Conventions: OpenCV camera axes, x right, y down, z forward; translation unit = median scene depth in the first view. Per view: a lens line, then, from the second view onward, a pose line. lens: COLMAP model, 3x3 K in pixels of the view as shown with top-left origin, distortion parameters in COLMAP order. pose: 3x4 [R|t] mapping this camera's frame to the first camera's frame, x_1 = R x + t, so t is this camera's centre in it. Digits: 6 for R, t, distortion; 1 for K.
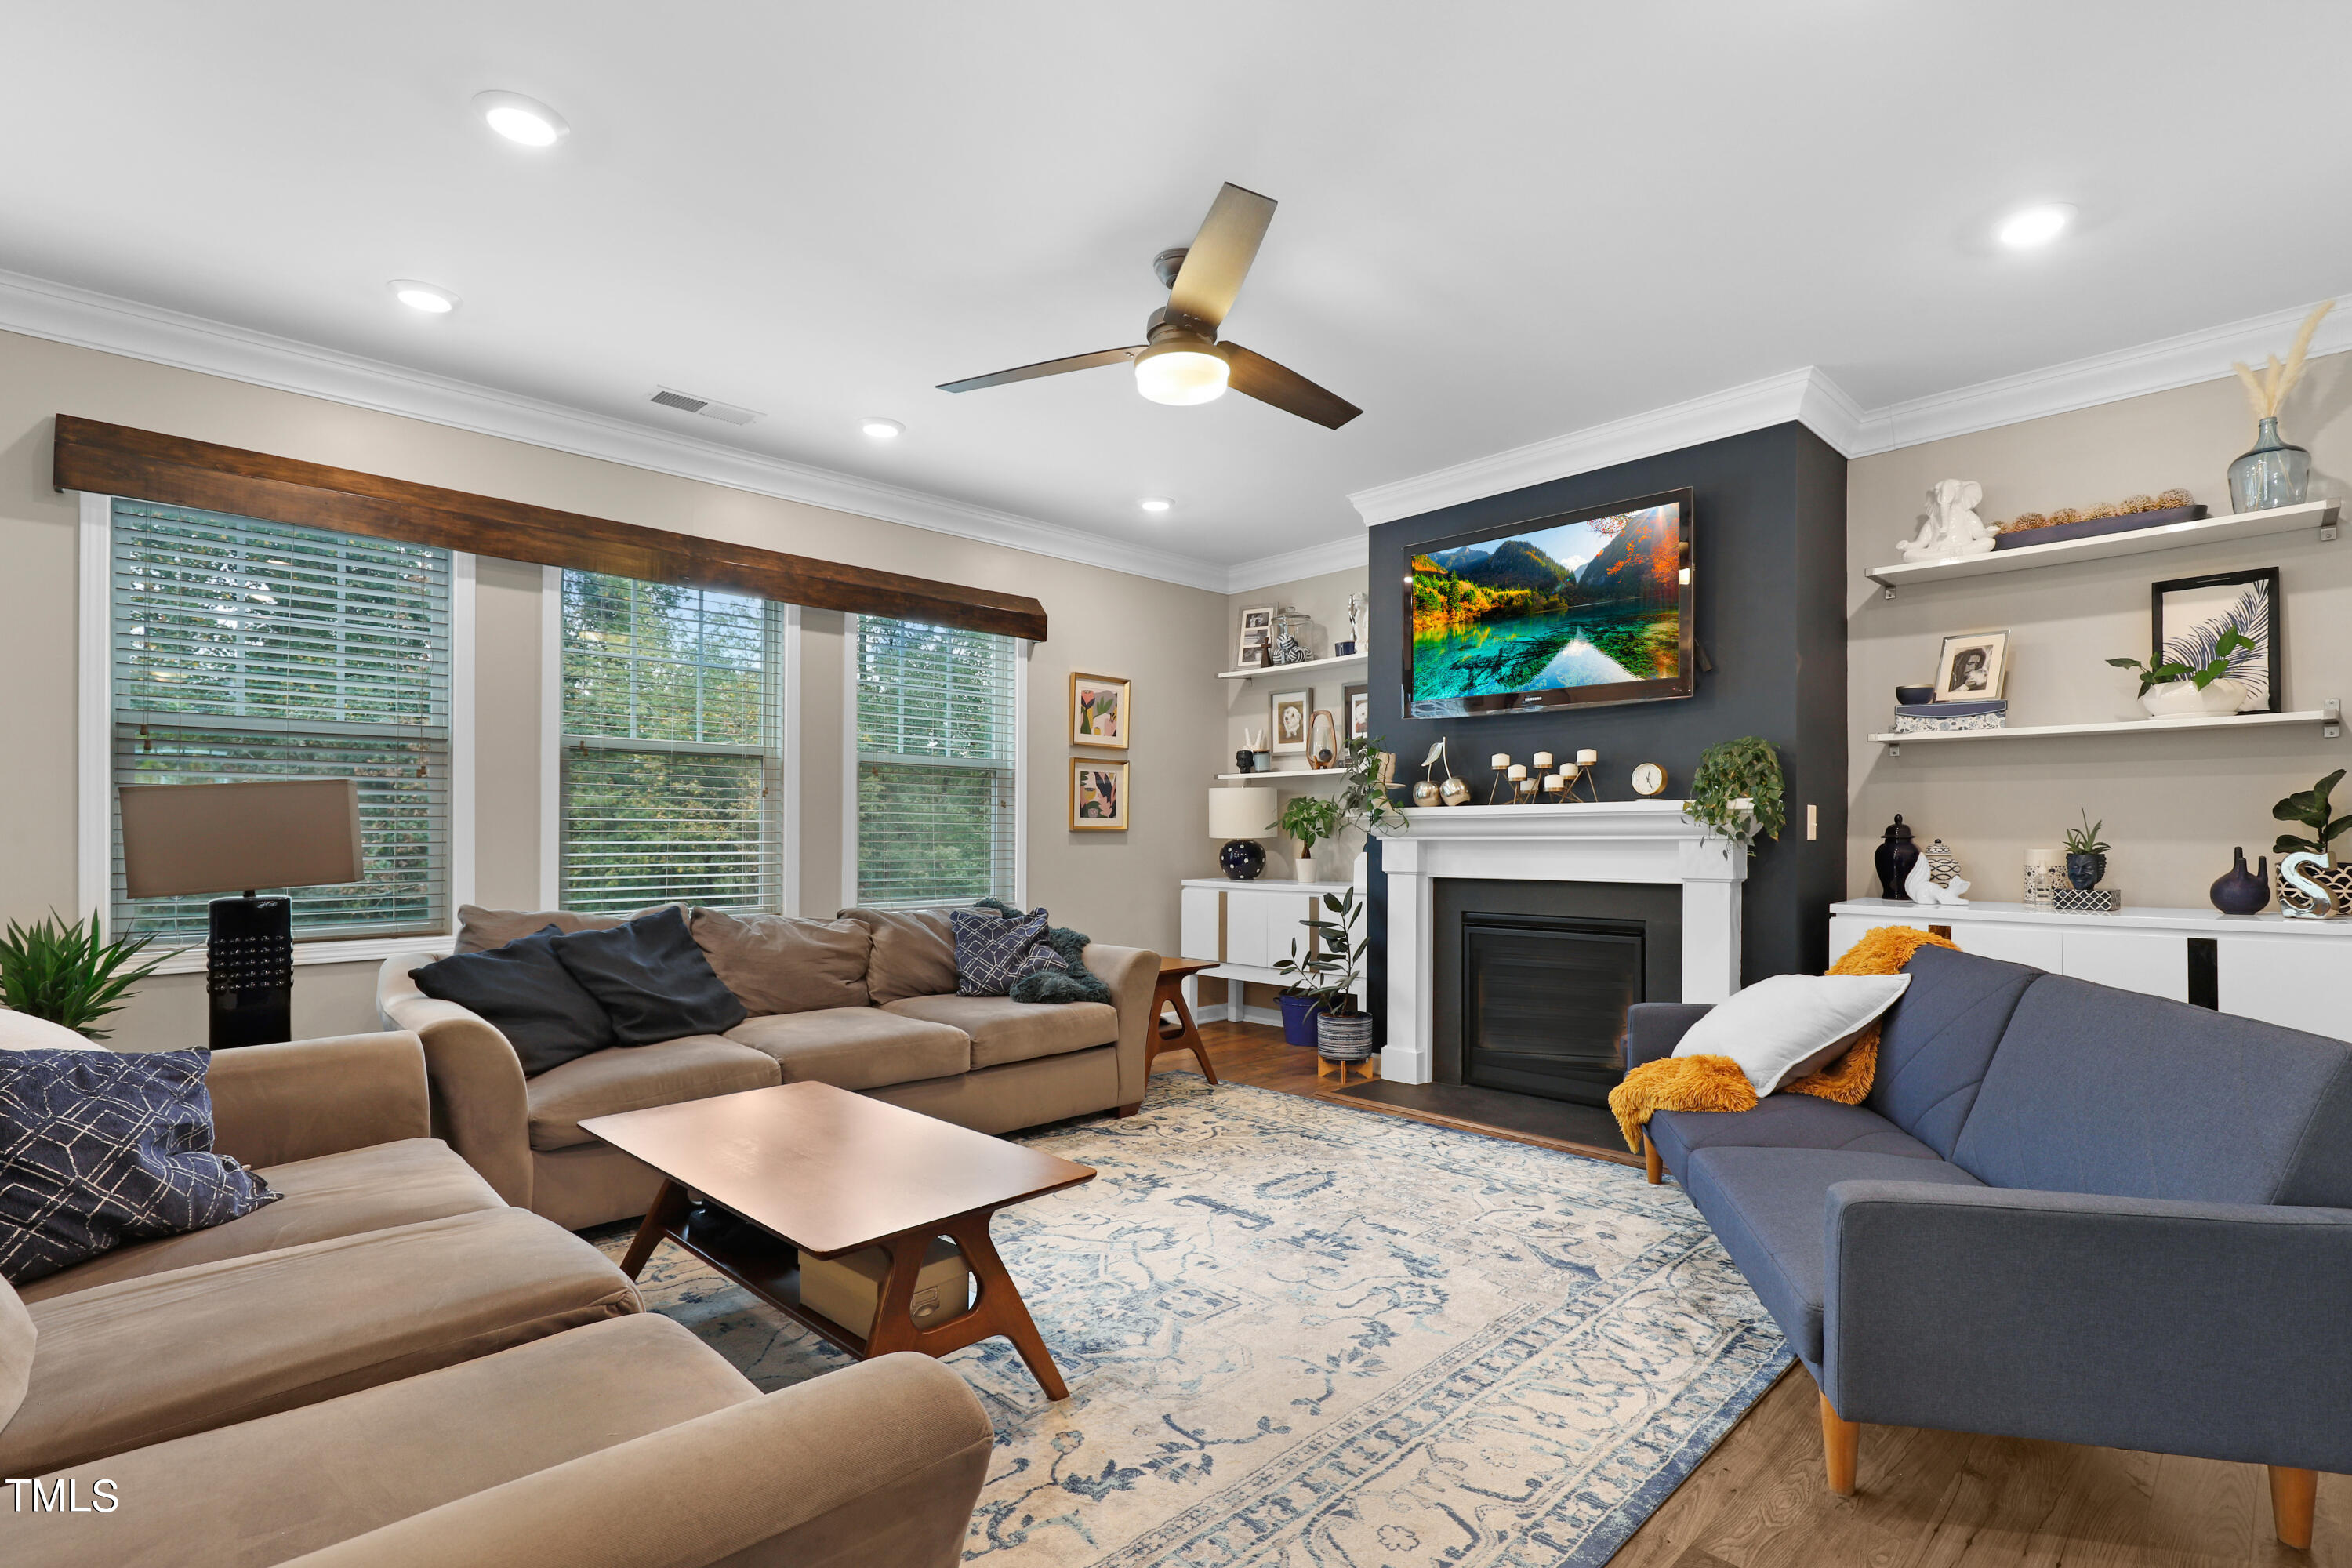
lens RADIAL K [[1095.9, 0, 1194.2], [0, 1095.9, 806.6], [0, 0, 1]] dist [0.017313, 0.000224]
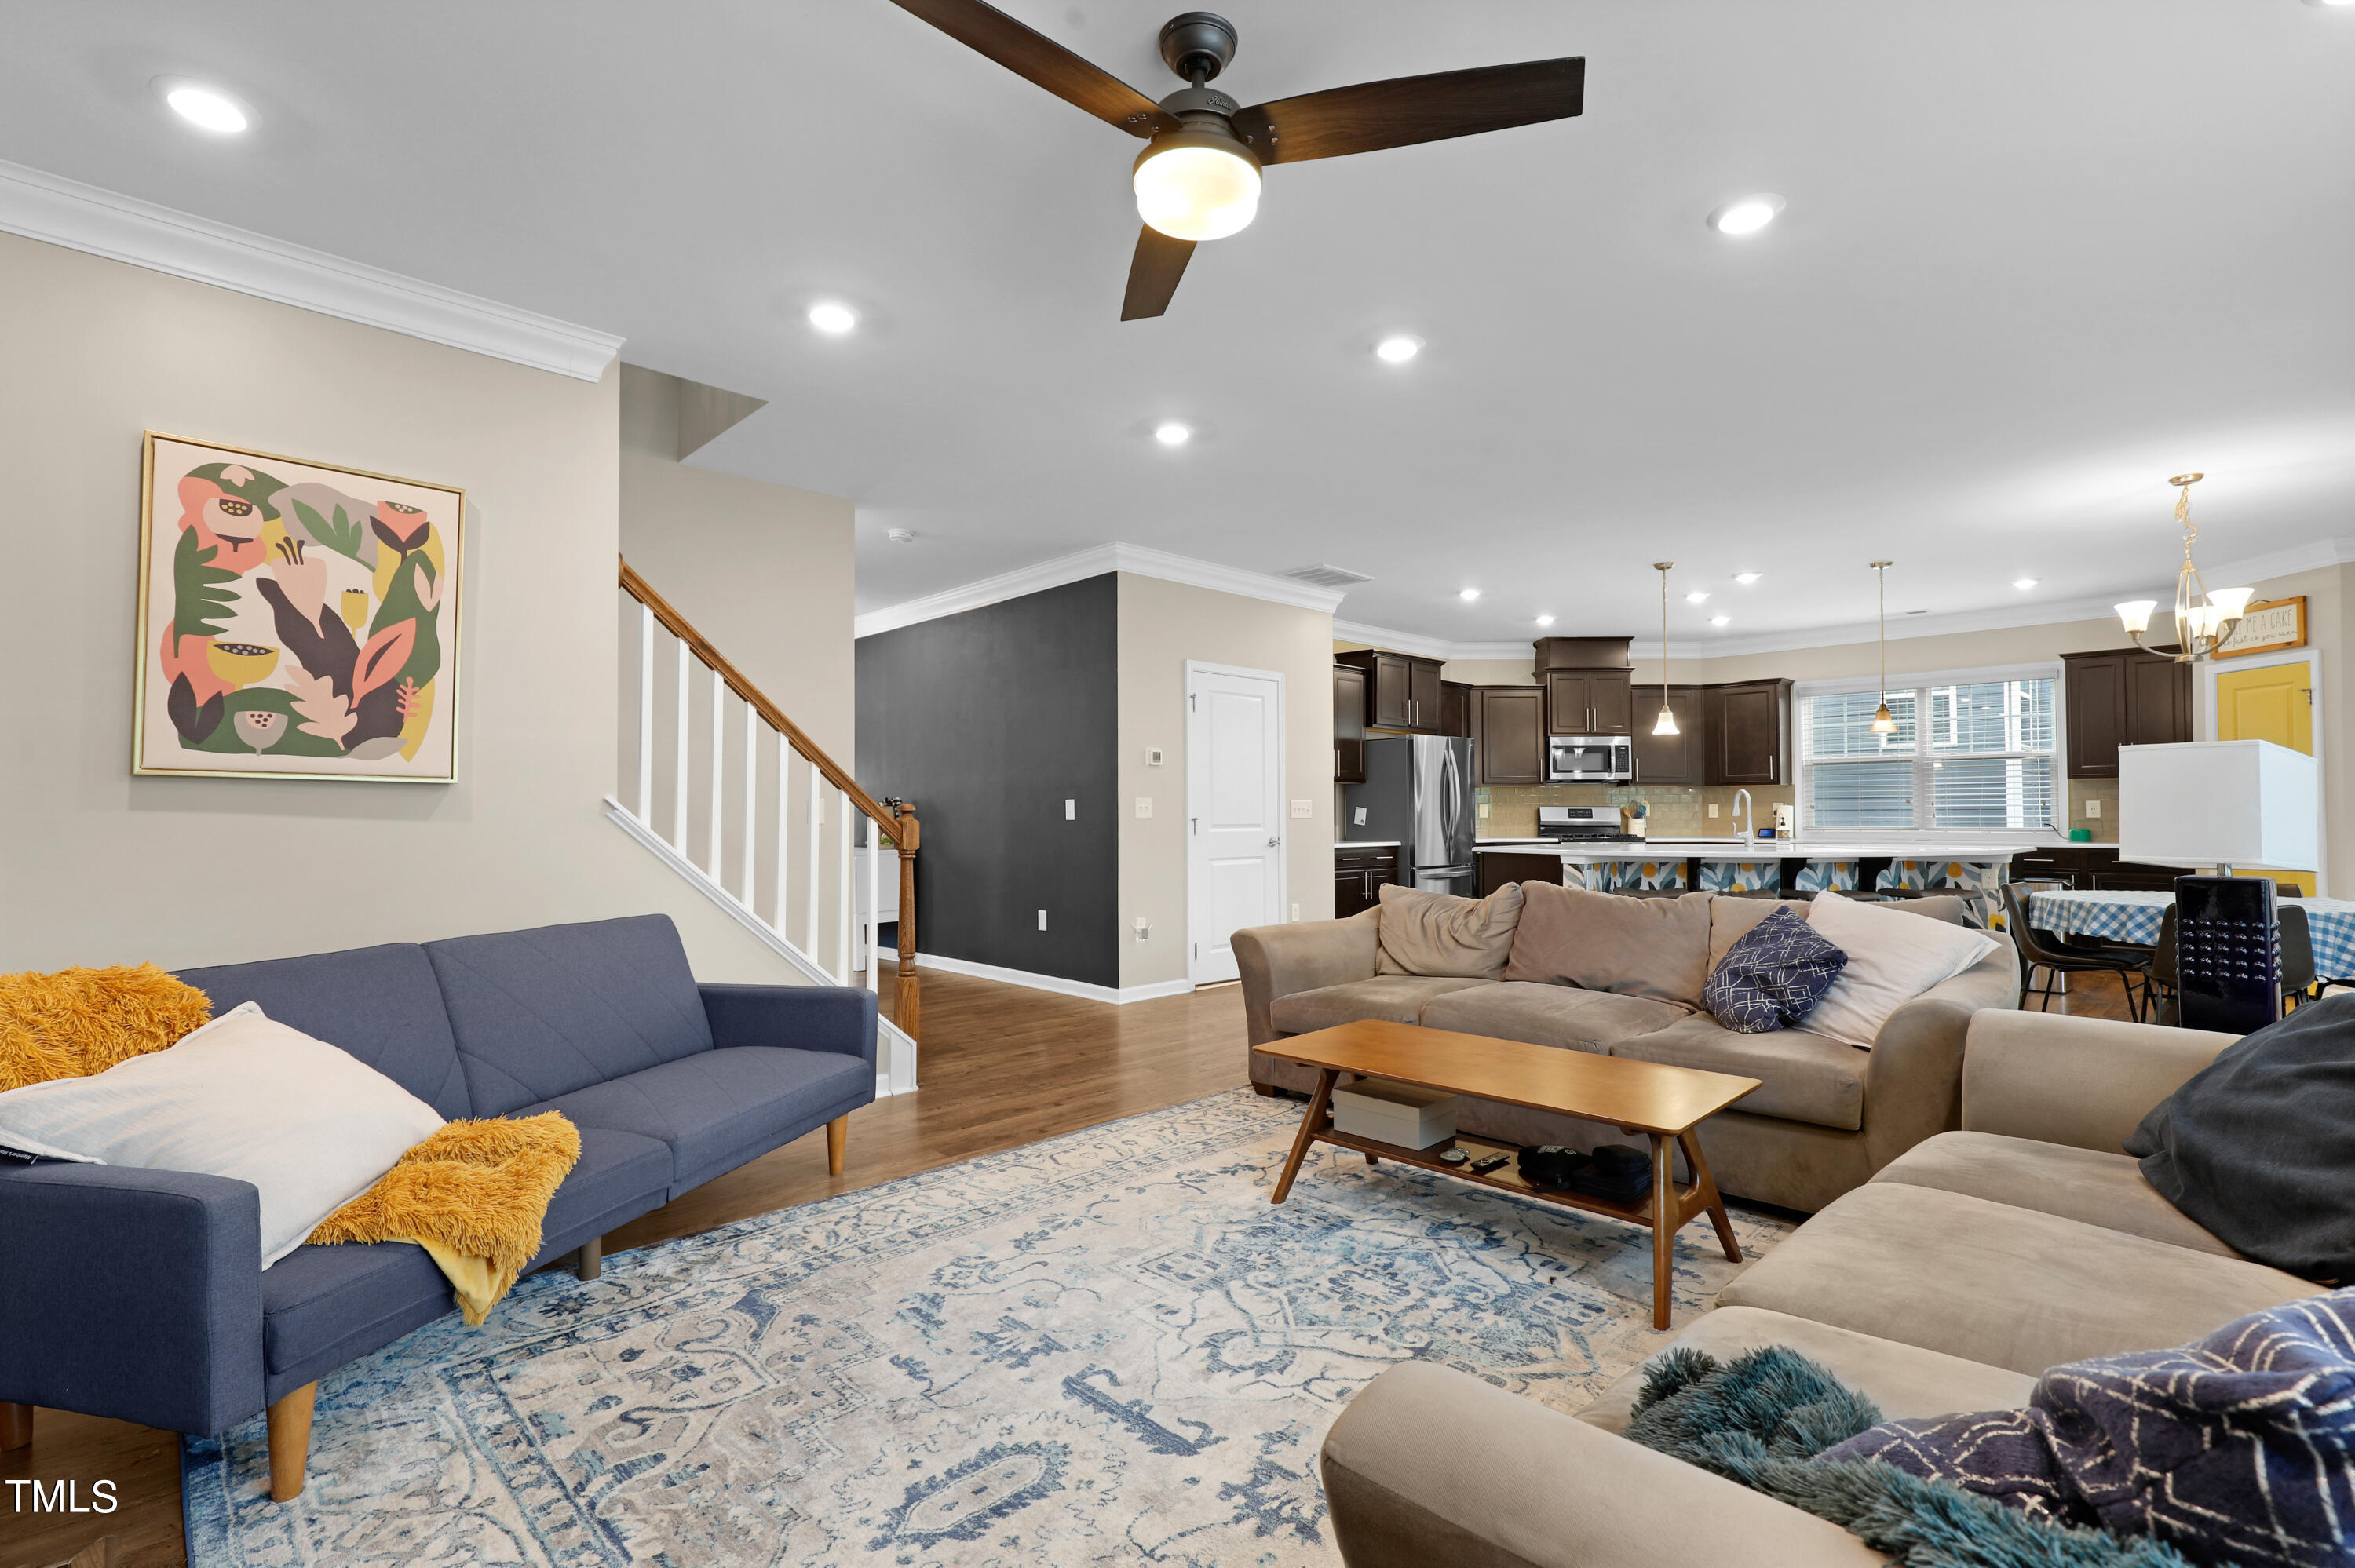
lens RADIAL K [[1081.5, 0, 1195.0], [0, 1081.5, 798.1], [0, 0, 1]] dist [0.000725, 0.000330]
pose [[-0.999987, 0.003414, 0.003809, -0.010452], [0.003257, 0.999171, -0.040571, 0.030444], [-0.003944, -0.040558, -0.999169, 1.264818]]
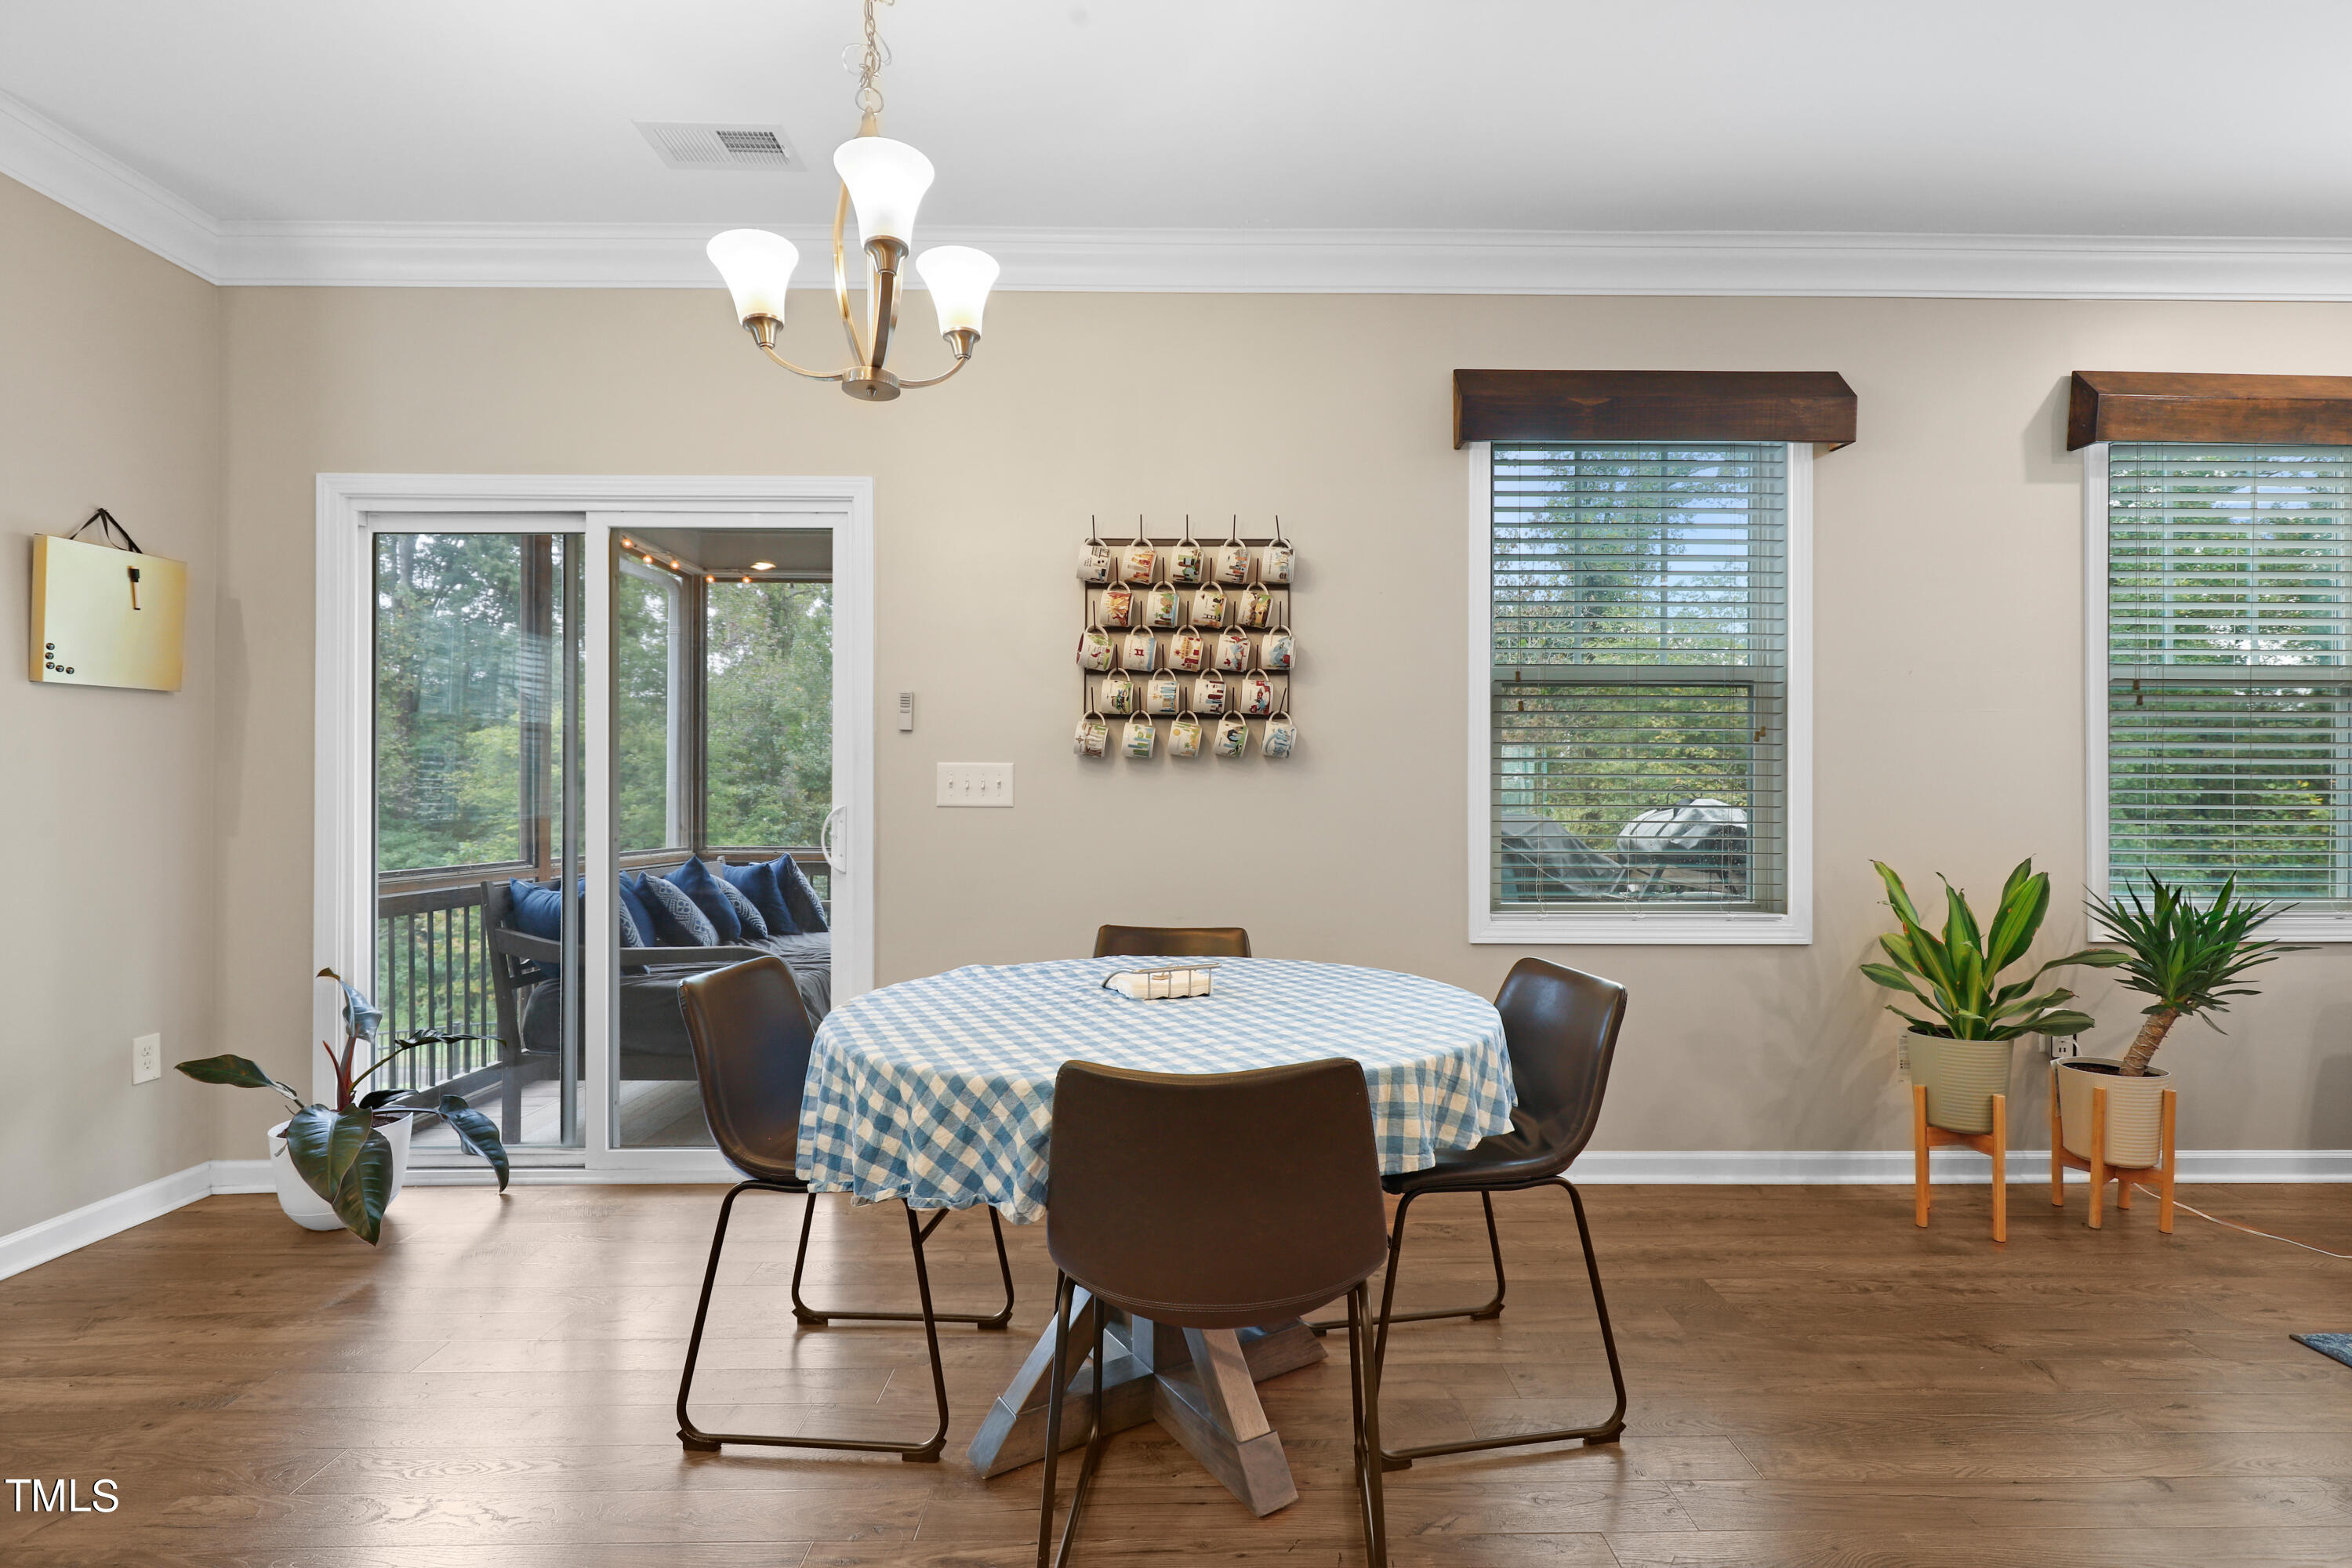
lens RADIAL K [[1080.3, 0, 1193.5], [0, 1080.3, 798.1], [0, 0, 1]] dist [0.000725, 0.000330]
pose [[0.719352, 0.004360, -0.694632, -0.712898], [0.012640, 0.999733, 0.019365, 0.000960], [0.694530, -0.022710, 0.719105, -0.197990]]
